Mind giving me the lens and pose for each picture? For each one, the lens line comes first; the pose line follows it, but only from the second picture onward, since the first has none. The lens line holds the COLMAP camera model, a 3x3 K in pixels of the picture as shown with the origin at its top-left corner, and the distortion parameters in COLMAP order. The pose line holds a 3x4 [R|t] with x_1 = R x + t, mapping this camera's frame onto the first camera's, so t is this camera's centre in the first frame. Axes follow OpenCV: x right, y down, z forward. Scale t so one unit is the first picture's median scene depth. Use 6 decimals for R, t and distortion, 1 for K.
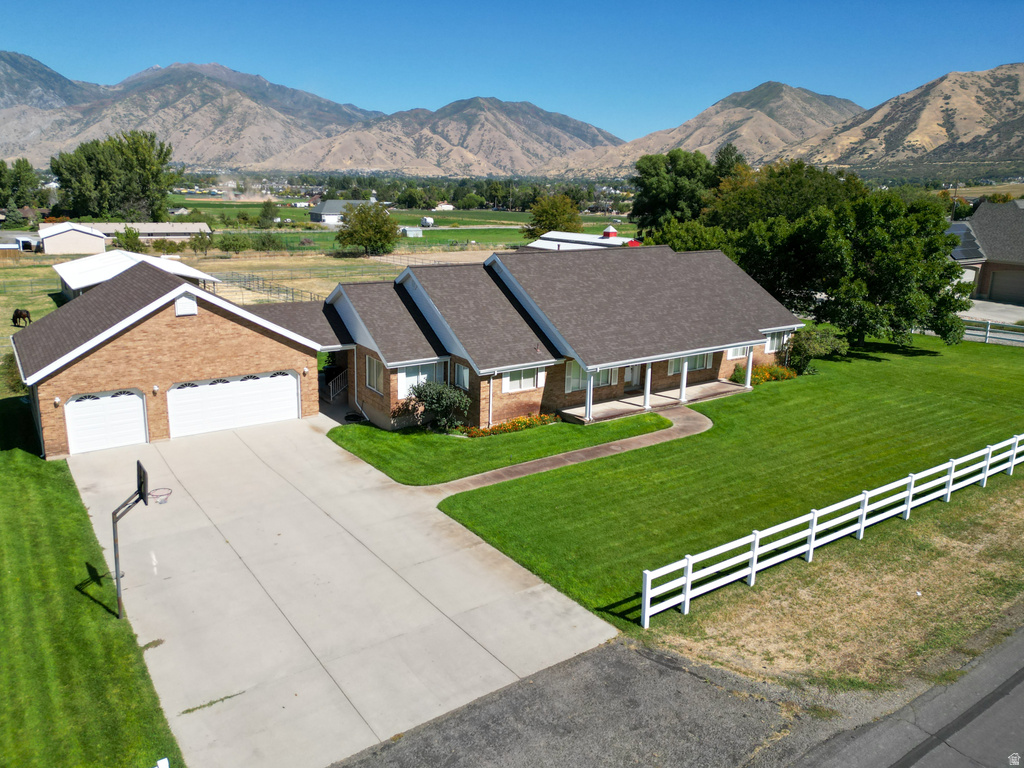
lens RADIAL K [[757.5, 0, 504.2], [0, 757.5, 343.4], [0, 0, 1]] dist [0.077381, -0.057825]
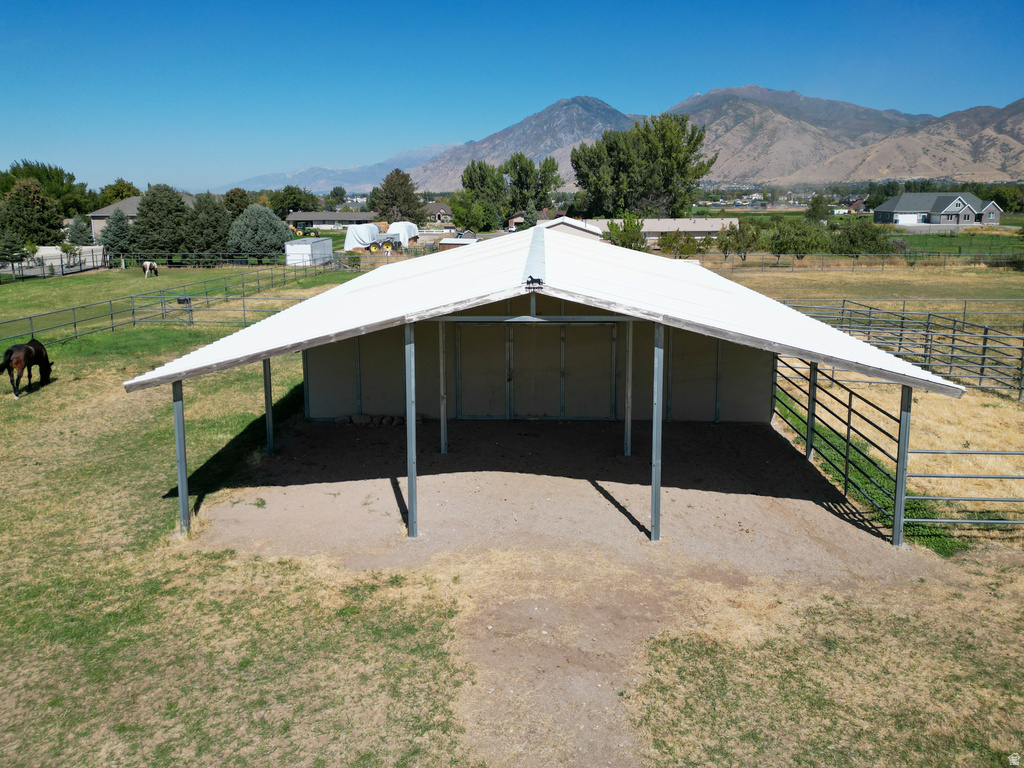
lens RADIAL K [[757.5, 0, 504.2], [0, 757.5, 343.4], [0, 0, 1]] dist [0.077381, -0.057825]
pose [[0.799058, 0.088559, -0.594697, -0.043168], [-0.100808, 0.994825, 0.012694, -0.009920], [0.592743, 0.049807, 0.803850, 0.100787]]
